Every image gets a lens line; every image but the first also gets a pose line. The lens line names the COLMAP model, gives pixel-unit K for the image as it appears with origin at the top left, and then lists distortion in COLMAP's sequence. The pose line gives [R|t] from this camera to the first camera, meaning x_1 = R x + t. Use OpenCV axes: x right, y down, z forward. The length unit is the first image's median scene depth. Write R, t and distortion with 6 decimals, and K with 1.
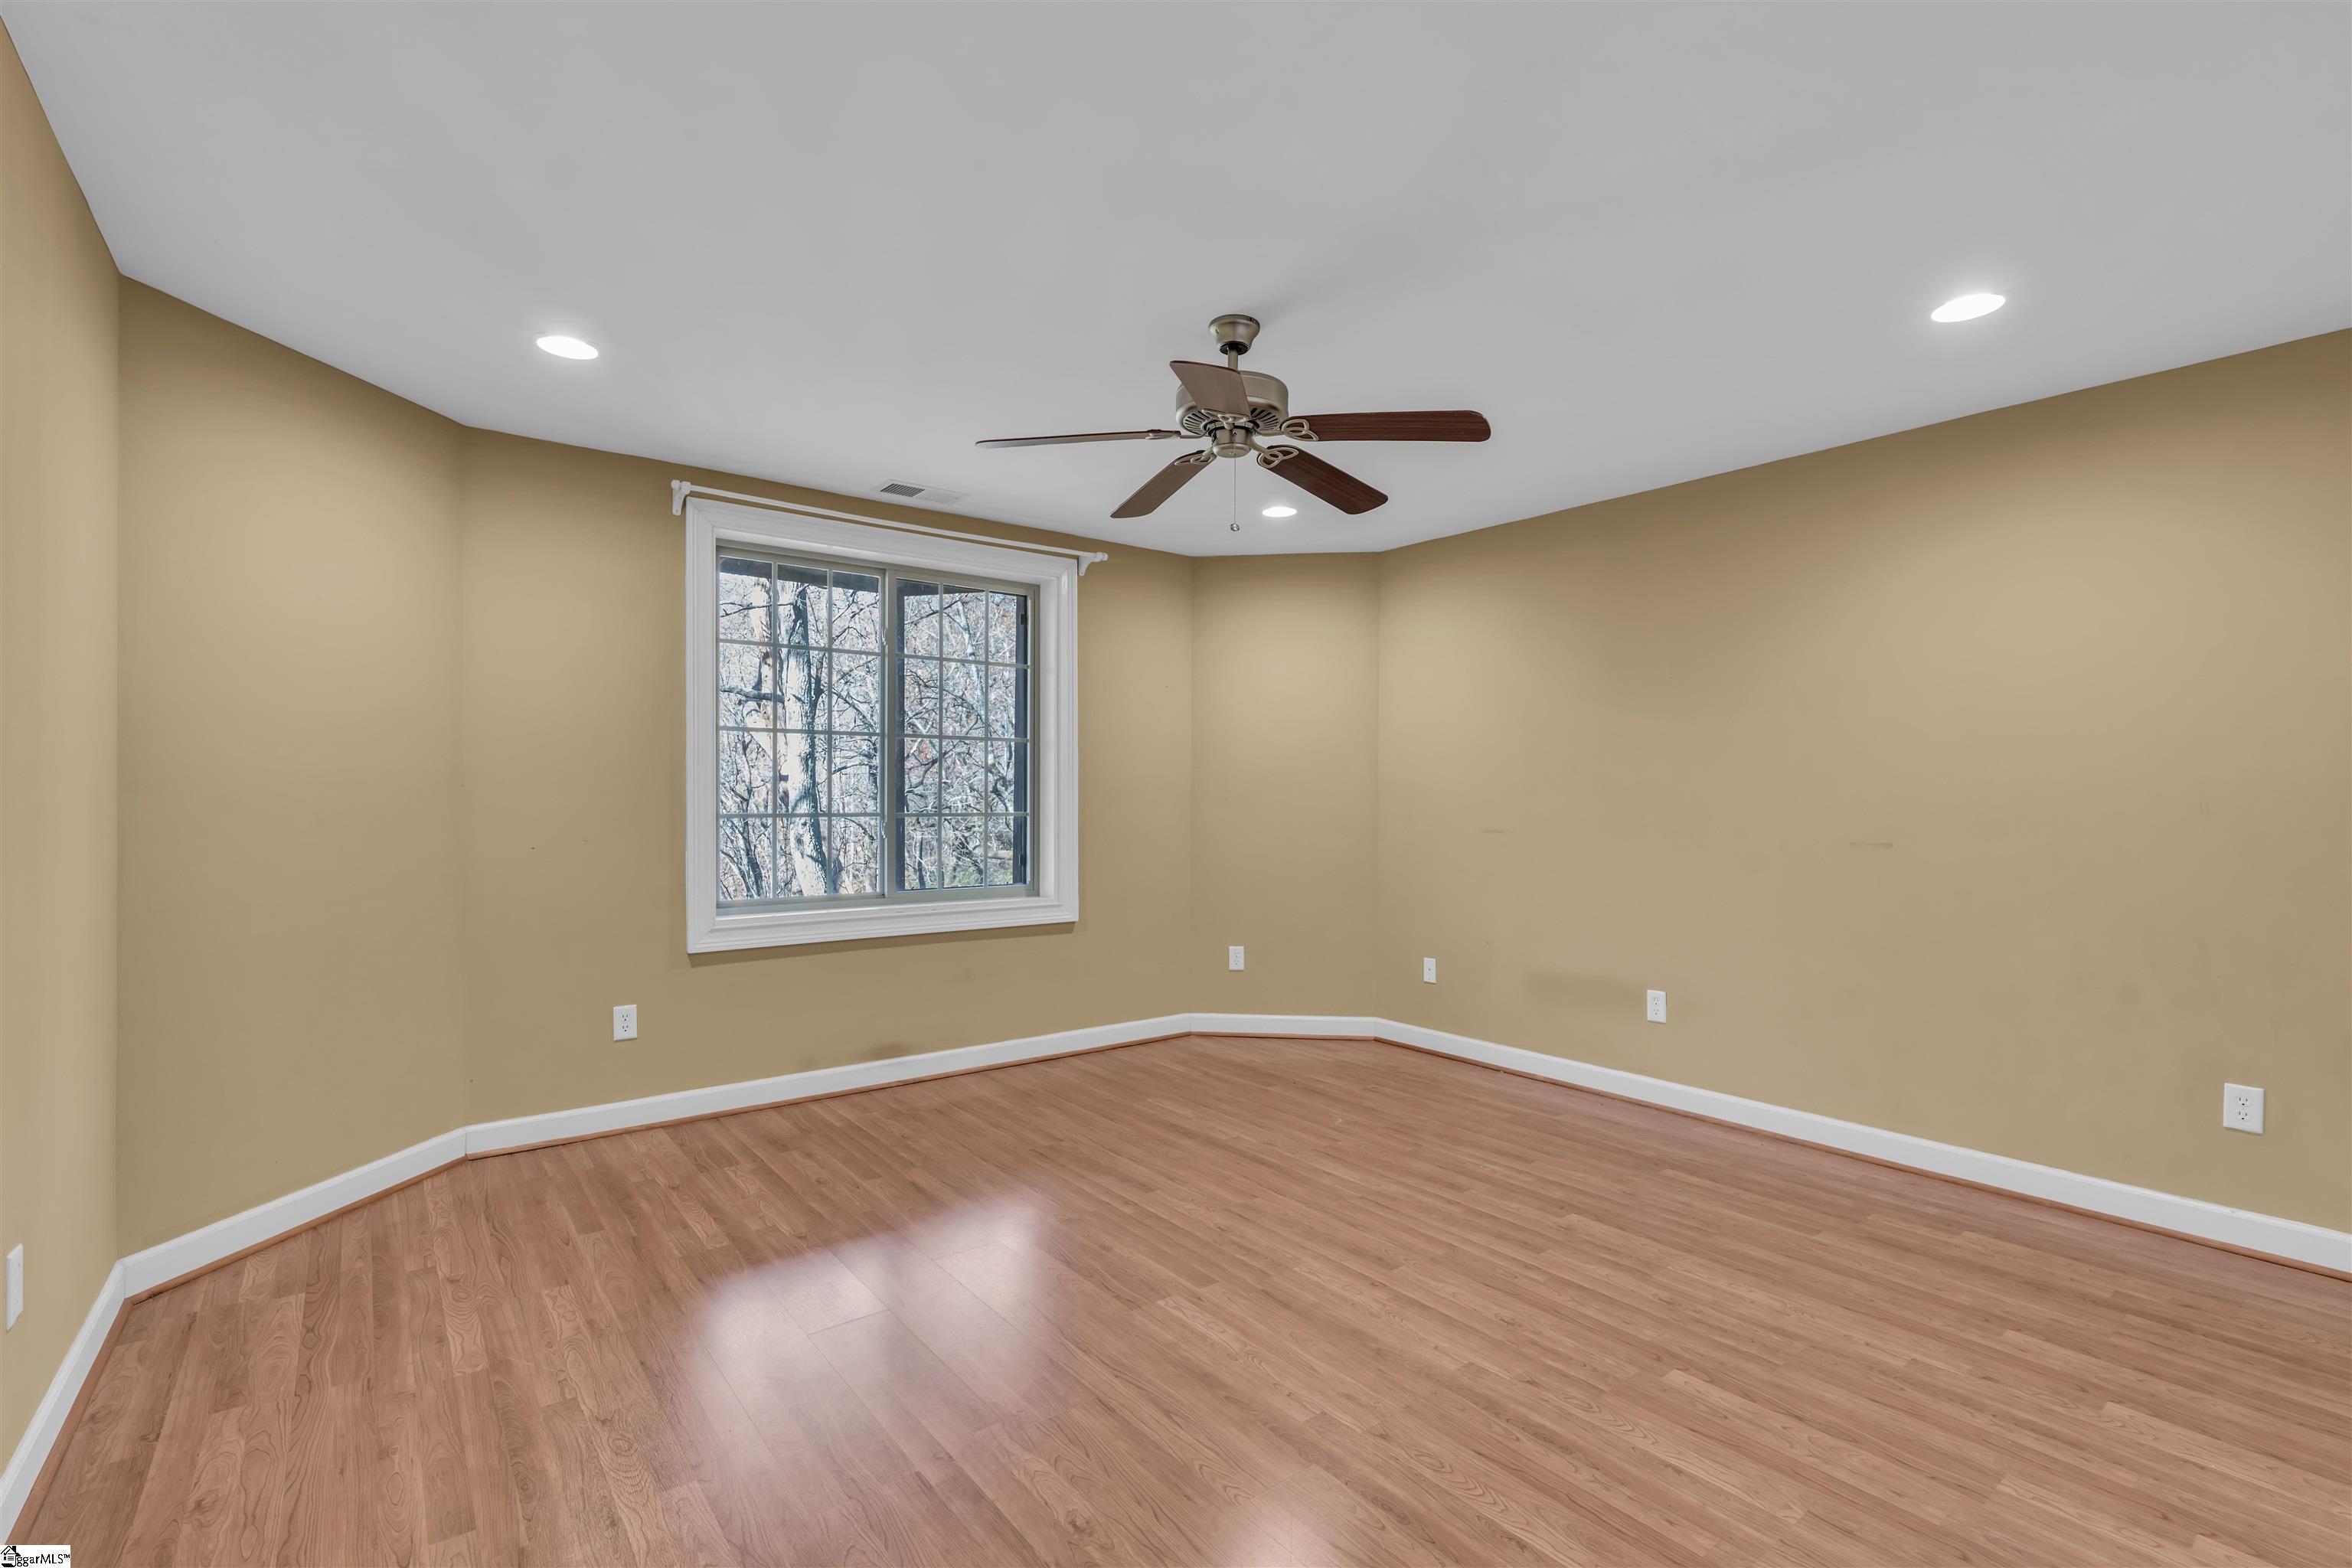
lens RADIAL K [[1042.0, 0, 1172.7], [0, 1042.0, 787.2], [0, 0, 1]] dist [-0.003216, 0.000029]
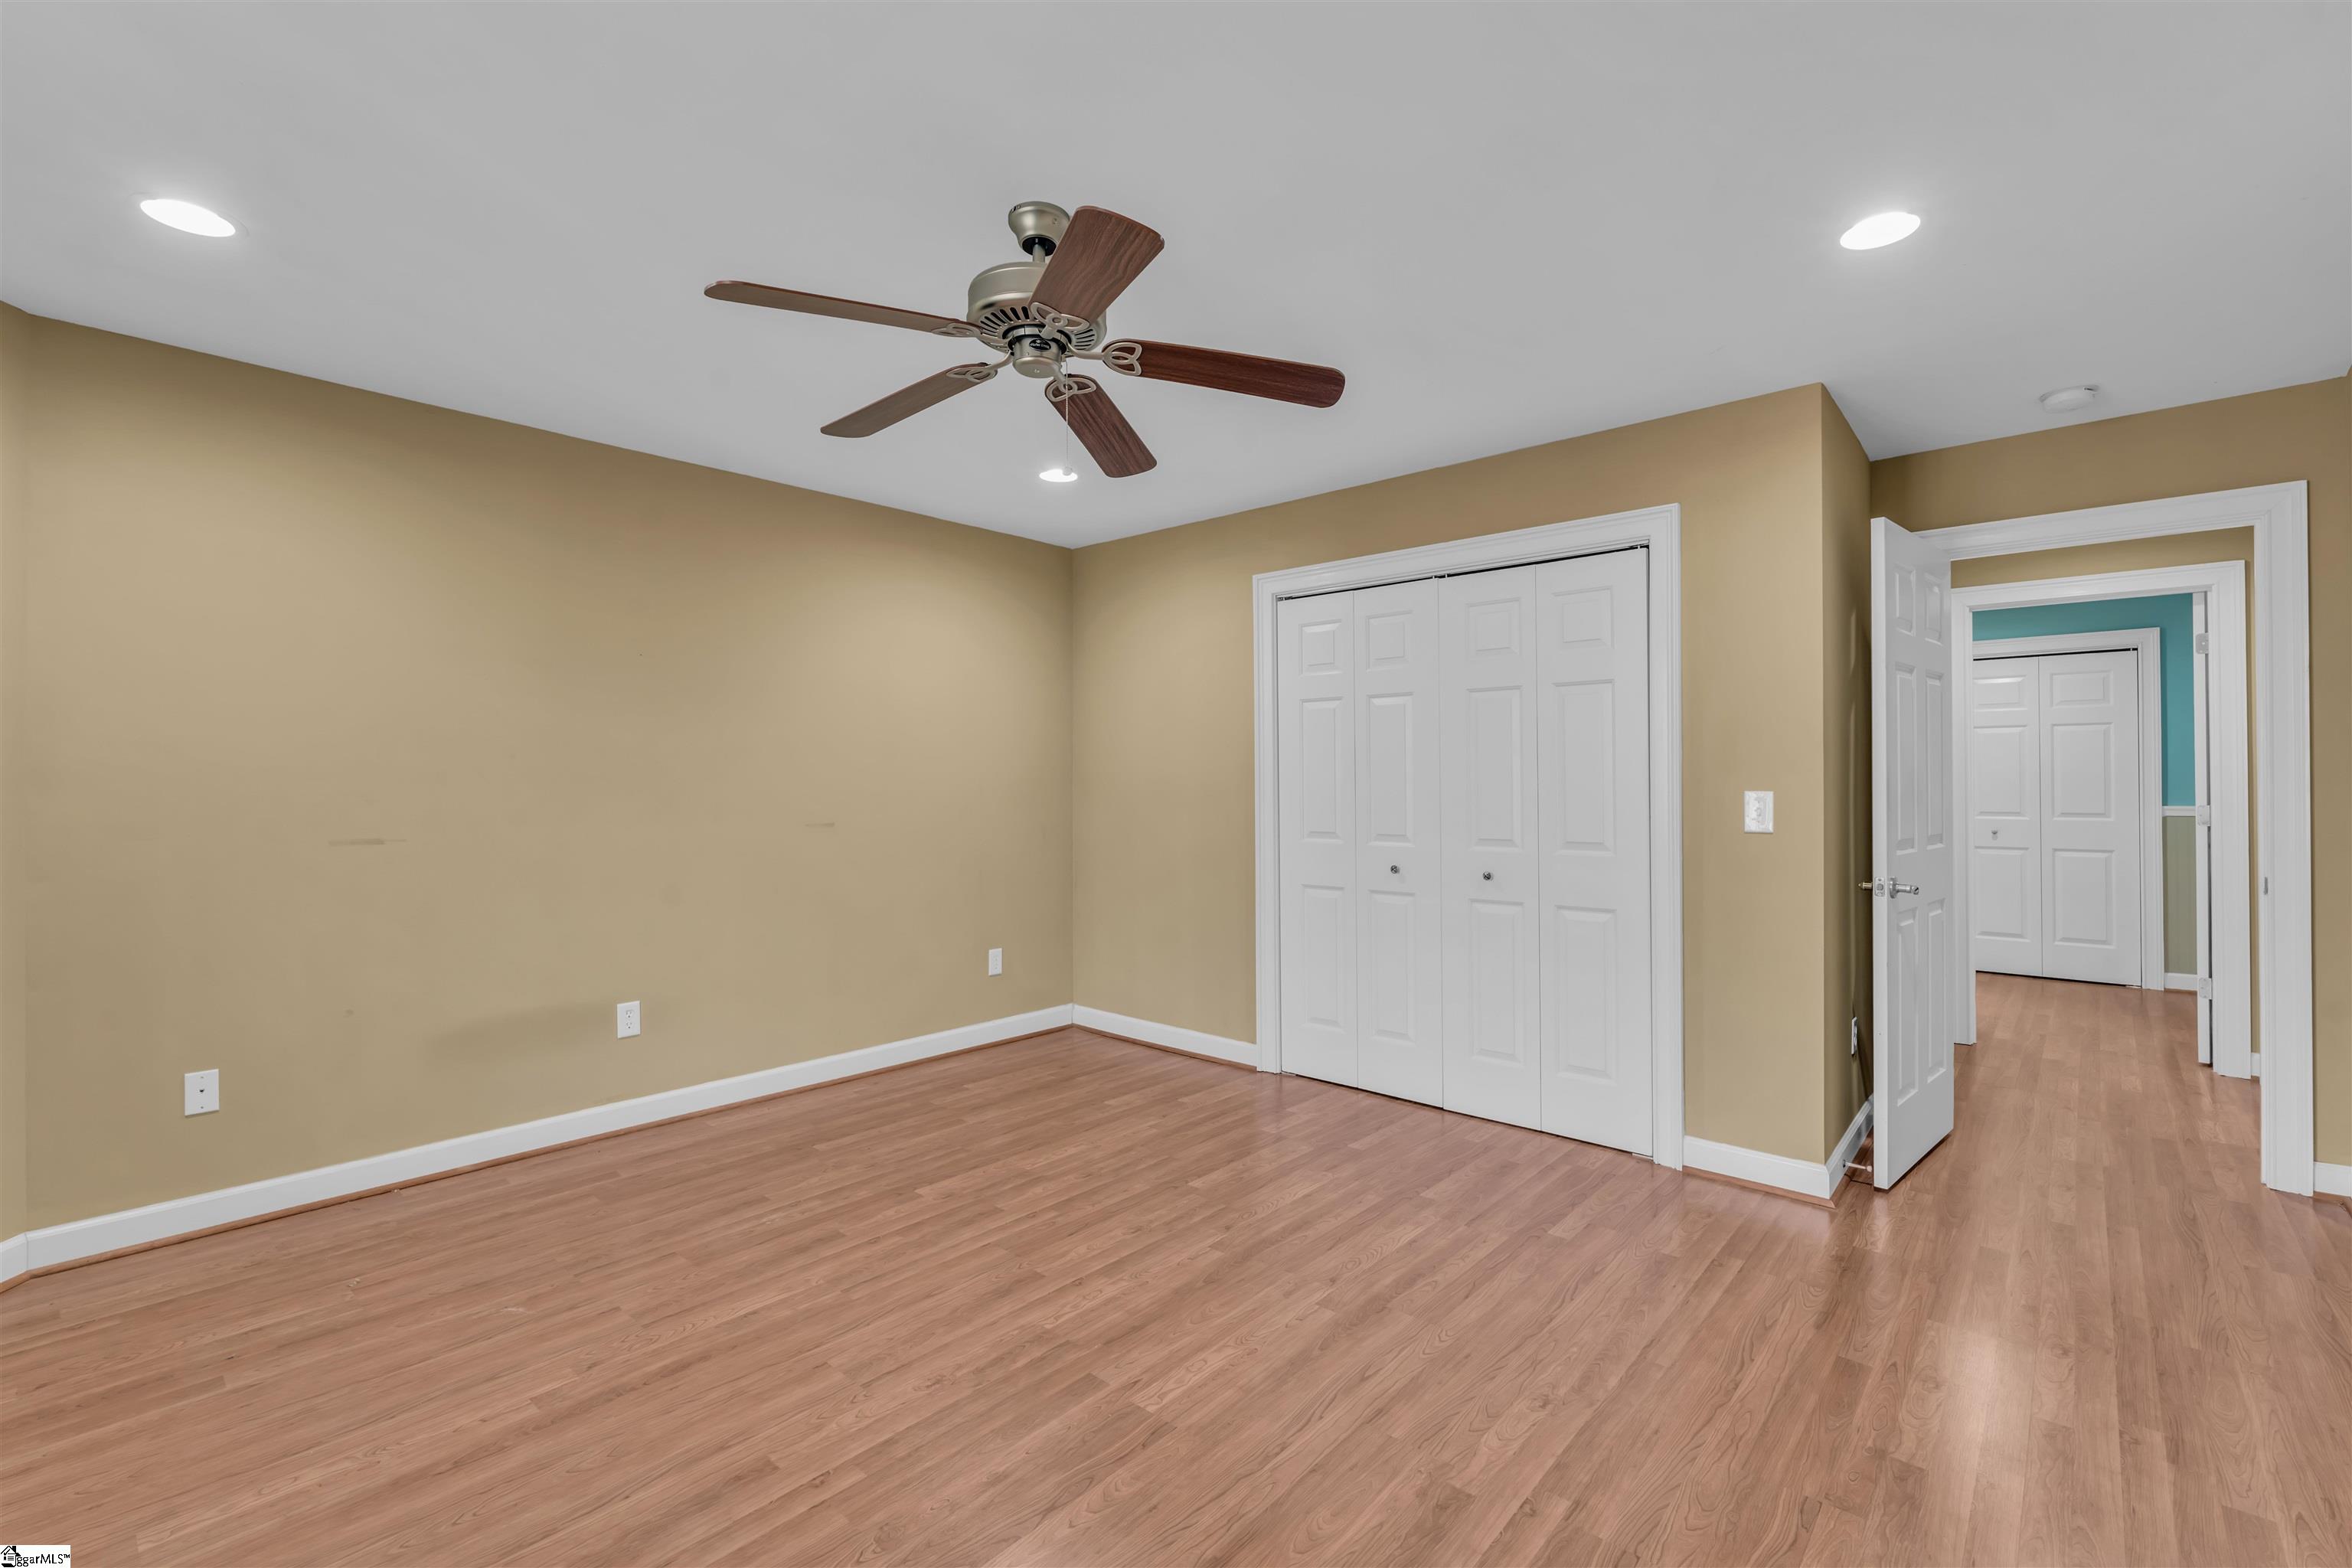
lens RADIAL K [[1042.0, 0, 1172.1], [0, 1042.0, 781.1], [0, 0, 1]] dist [-0.003216, 0.000029]
pose [[-0.183931, -0.003943, 0.982931, -0.669156], [-0.005606, 0.999980, 0.002963, -0.001369], [-0.982923, -0.004965, -0.183950, 0.930327]]
